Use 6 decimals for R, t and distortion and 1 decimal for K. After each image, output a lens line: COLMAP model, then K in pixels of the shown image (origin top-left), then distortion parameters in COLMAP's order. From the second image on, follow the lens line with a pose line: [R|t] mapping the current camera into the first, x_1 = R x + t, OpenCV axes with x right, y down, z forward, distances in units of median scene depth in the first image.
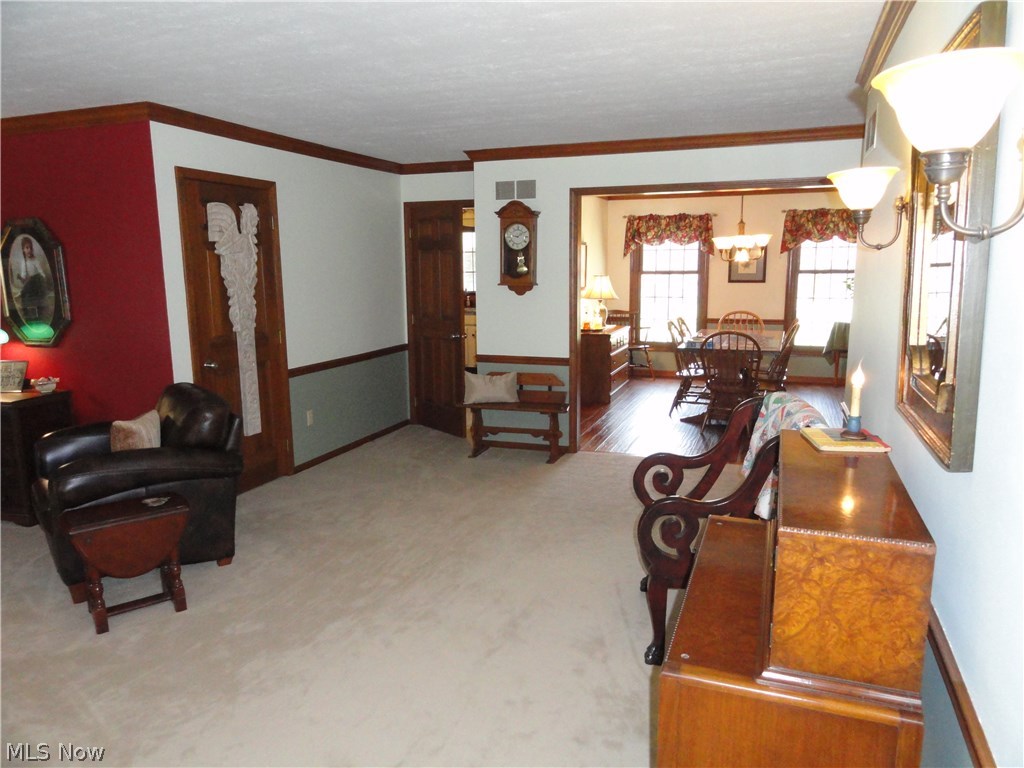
lens RADIAL K [[713.3, 0, 513.8], [0, 713.3, 387.2], [0, 0, 1]] dist [-0.005314, 0.004844]
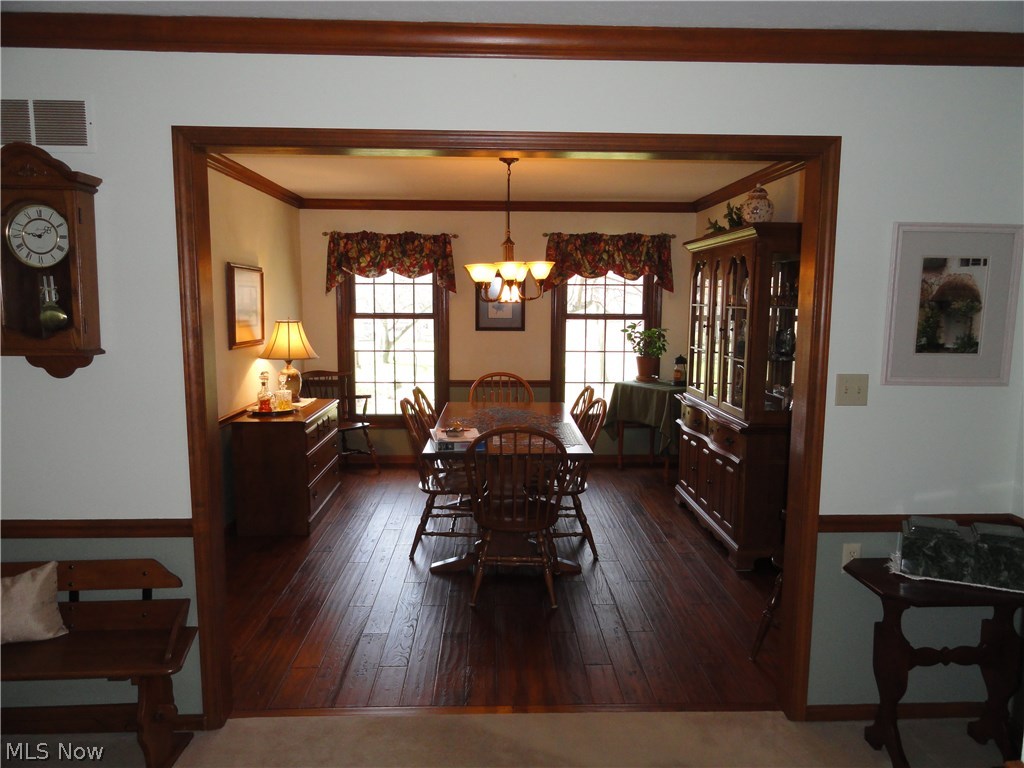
lens RADIAL K [[713.3, 0, 515.6], [0, 713.3, 387.0], [0, 0, 1]] dist [-0.005314, 0.004844]
pose [[0.922592, -0.031817, 0.384464, 0.062635], [0.051565, 0.997821, -0.041162, -0.061690], [-0.382317, 0.057801, 0.922222, 0.343108]]
